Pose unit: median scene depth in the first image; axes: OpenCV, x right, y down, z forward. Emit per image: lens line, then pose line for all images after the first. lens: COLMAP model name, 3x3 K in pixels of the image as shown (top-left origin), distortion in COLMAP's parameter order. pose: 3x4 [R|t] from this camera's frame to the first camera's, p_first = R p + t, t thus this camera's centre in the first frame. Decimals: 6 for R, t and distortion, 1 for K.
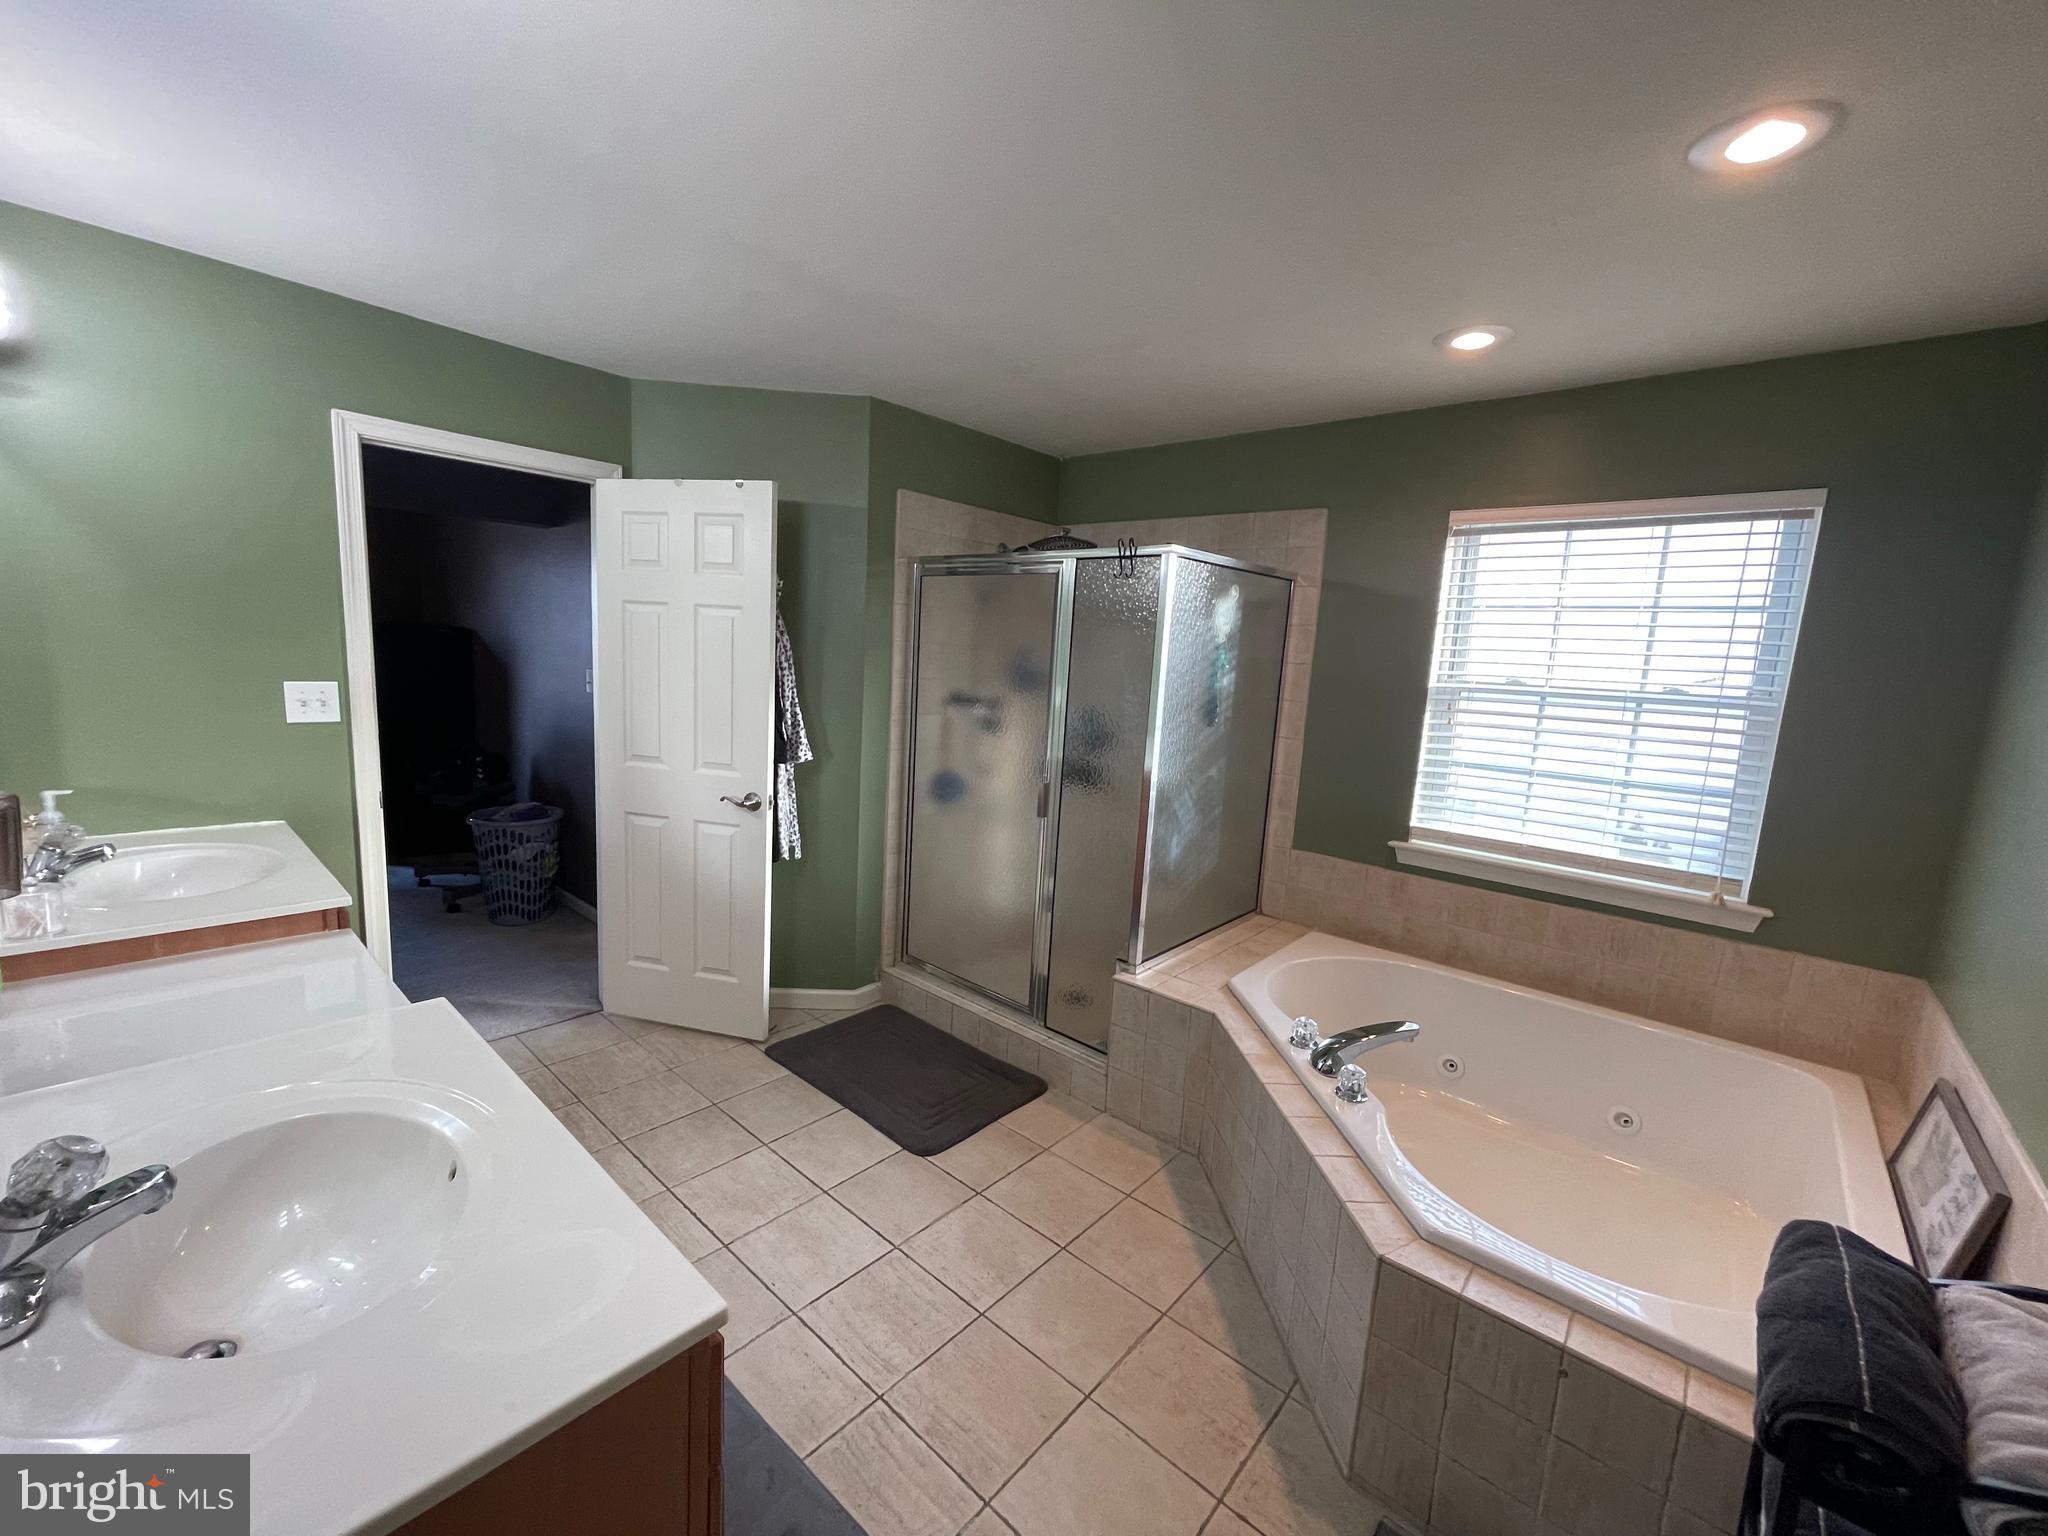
lens RADIAL K [[822.8, 0, 1014.6], [0, 822.8, 774.2], [0, 0, 1]] dist [-0.001135, -0.000016]
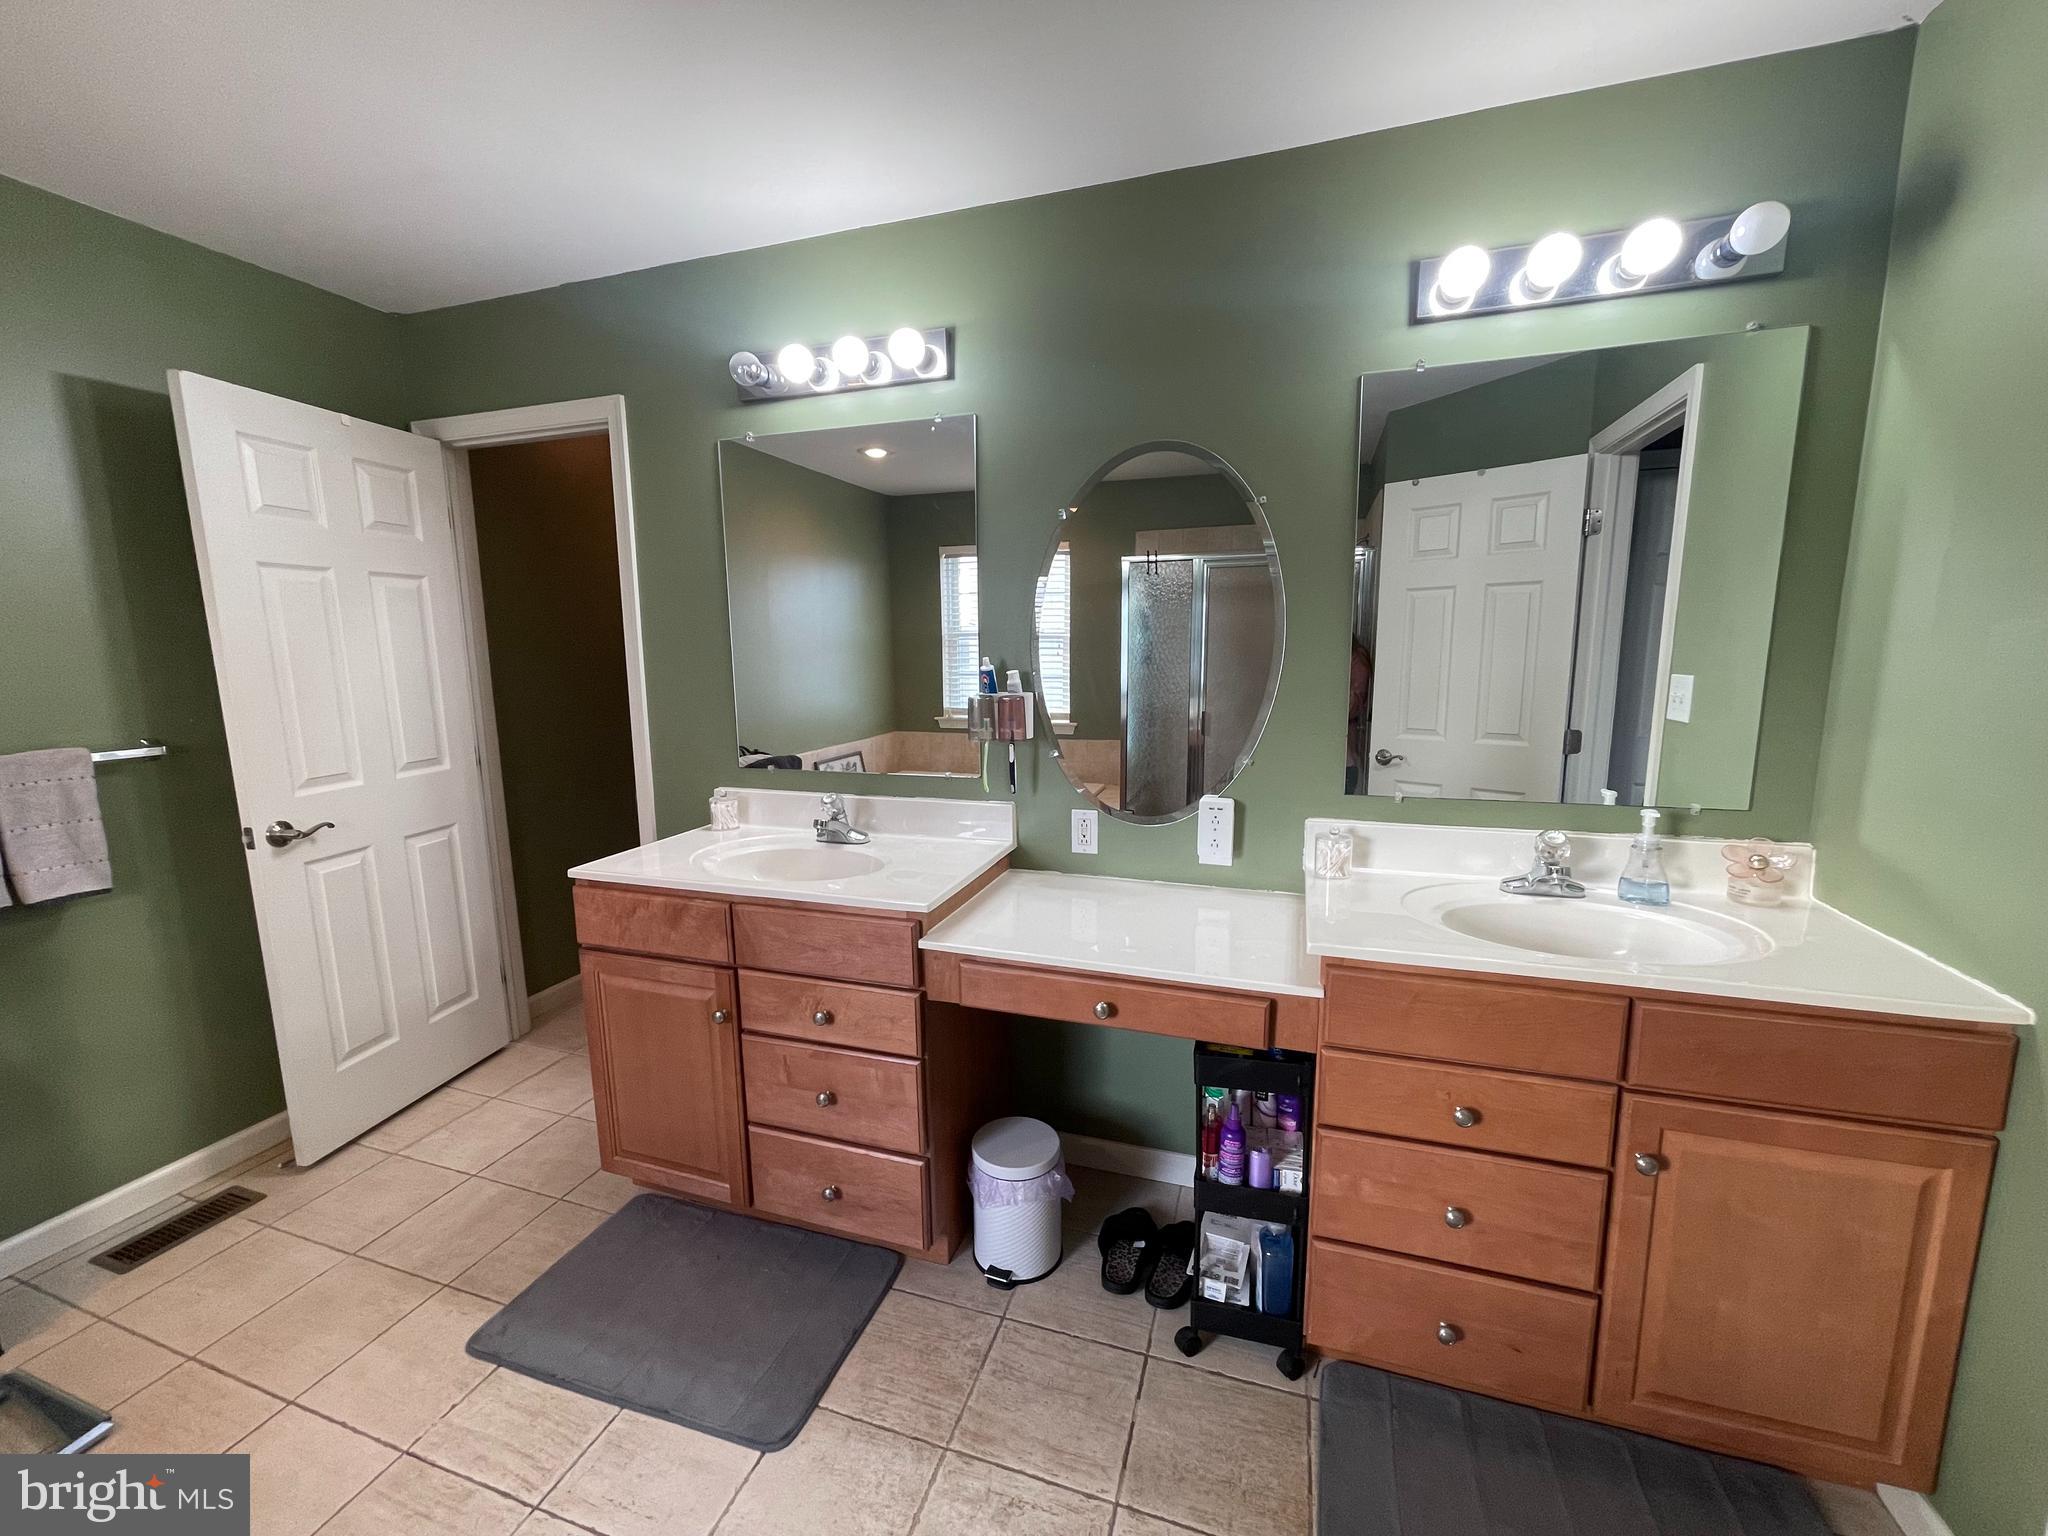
lens RADIAL K [[822.8, 0, 1014.6], [0, 822.8, 774.2], [0, 0, 1]] dist [-0.001135, -0.000016]
pose [[-0.916961, 0.013891, -0.398736, -0.203319], [-0.098120, 0.960849, 0.259116, -0.130231], [0.386724, 0.276723, -0.879698, 1.215421]]
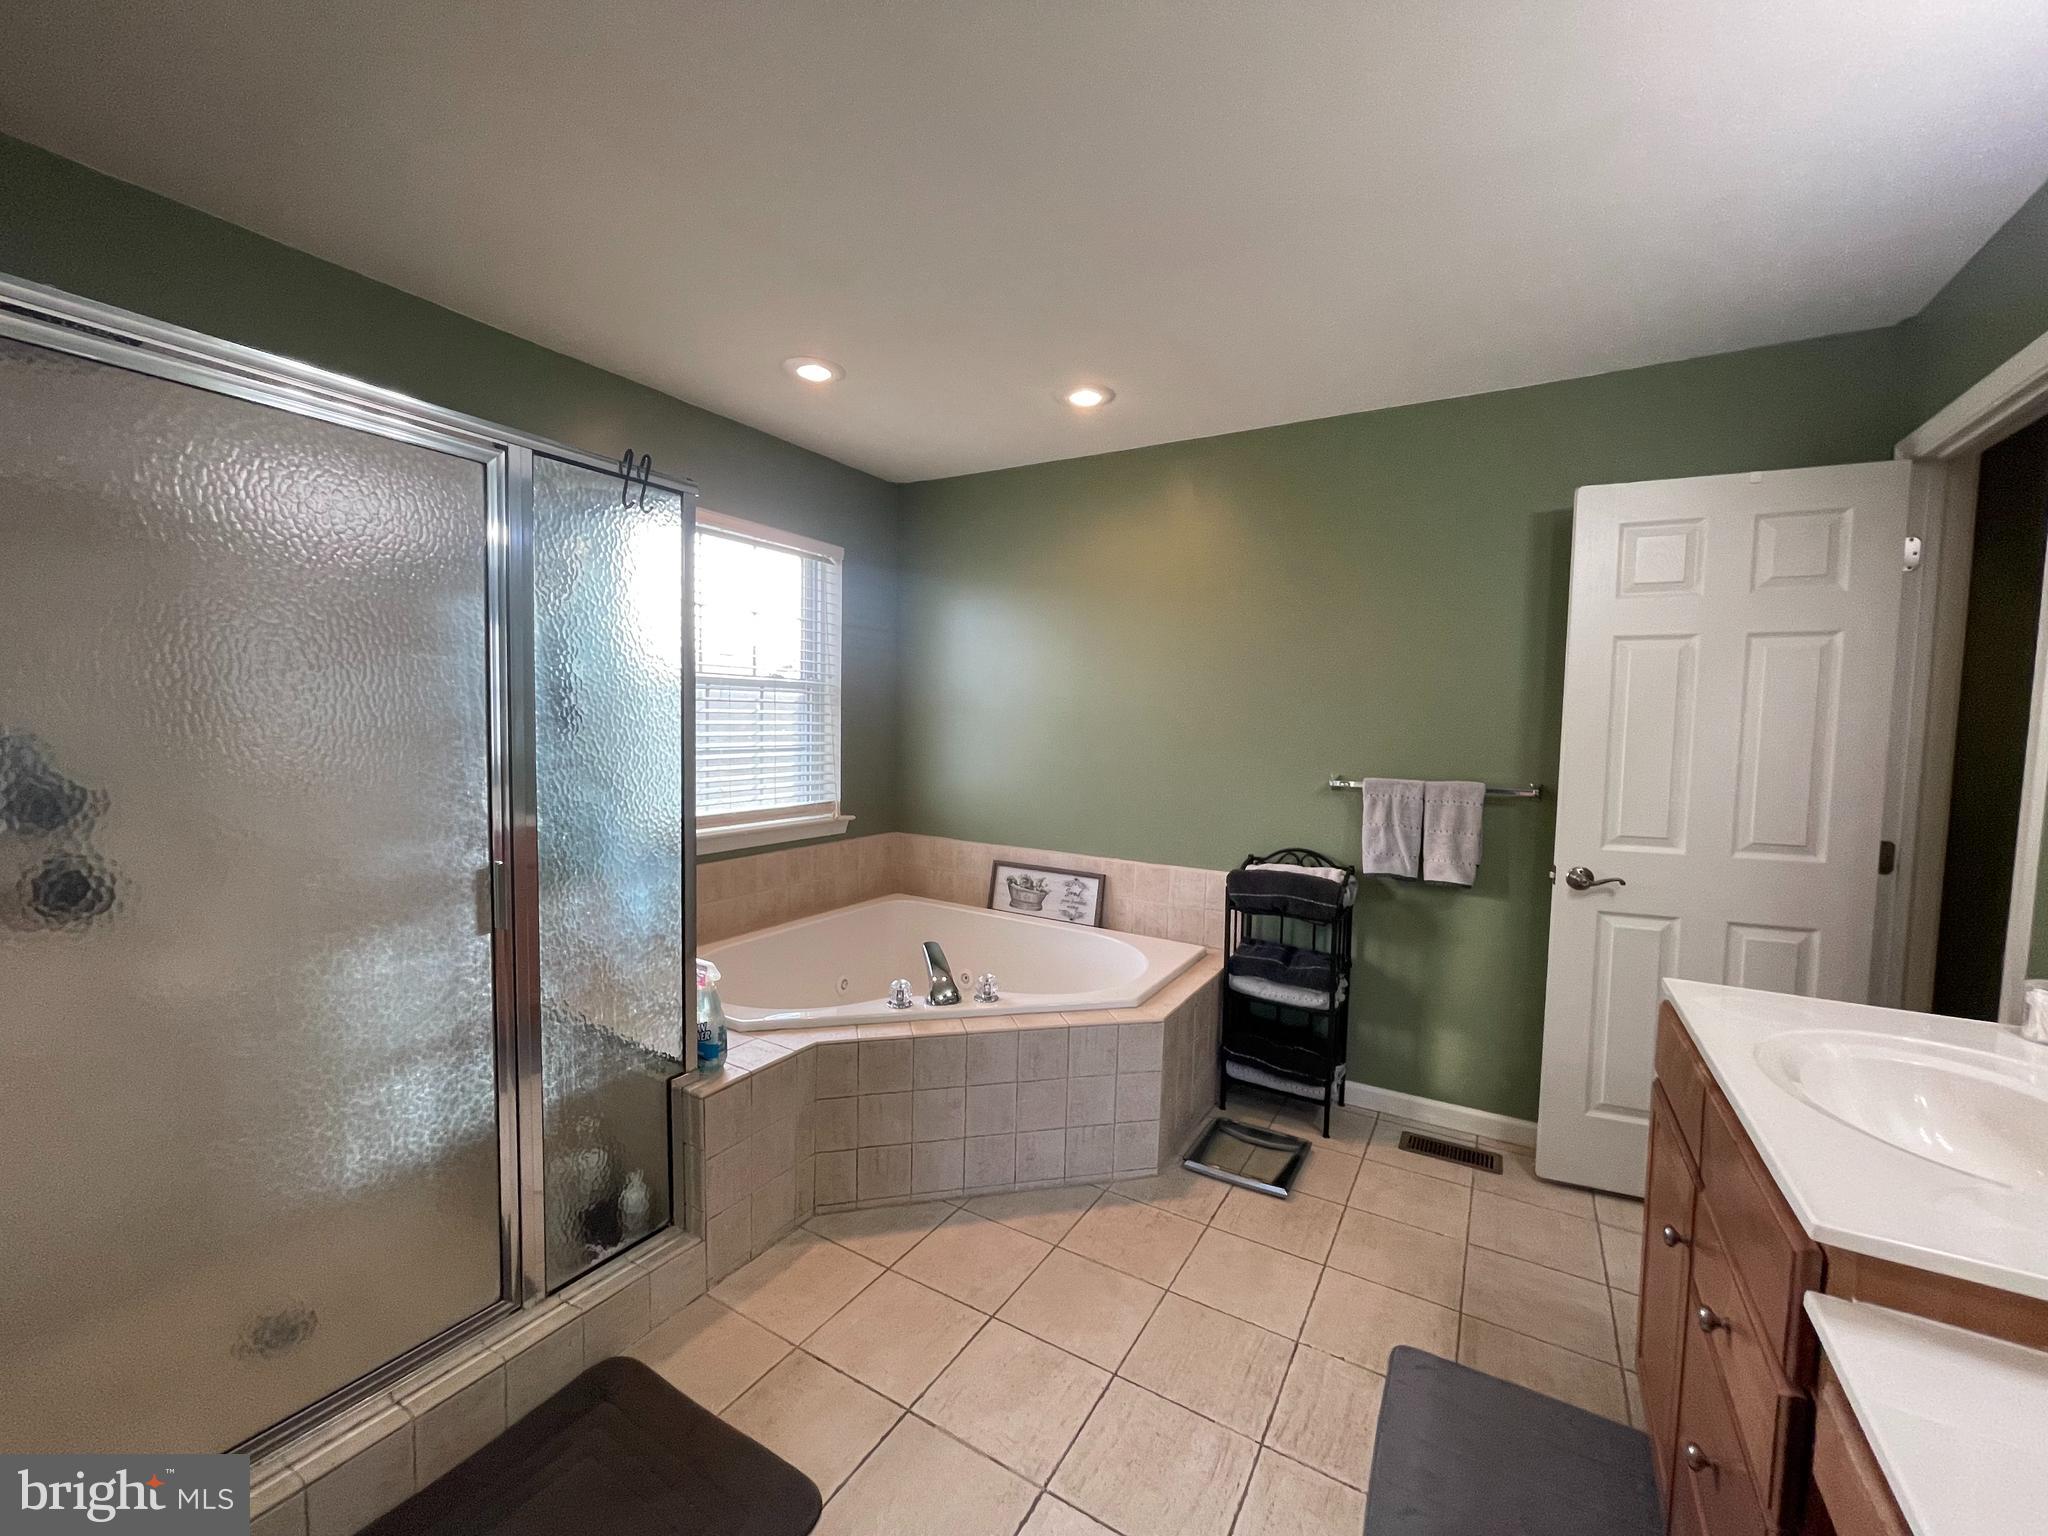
lens RADIAL K [[822.8, 0, 1014.6], [0, 822.8, 774.2], [0, 0, 1]] dist [-0.001135, -0.000016]
pose [[-0.182247, -0.121931, 0.975663, -0.662300], [0.113670, 0.983015, 0.144083, -0.102540], [-0.976660, 0.137163, -0.165292, 0.950650]]
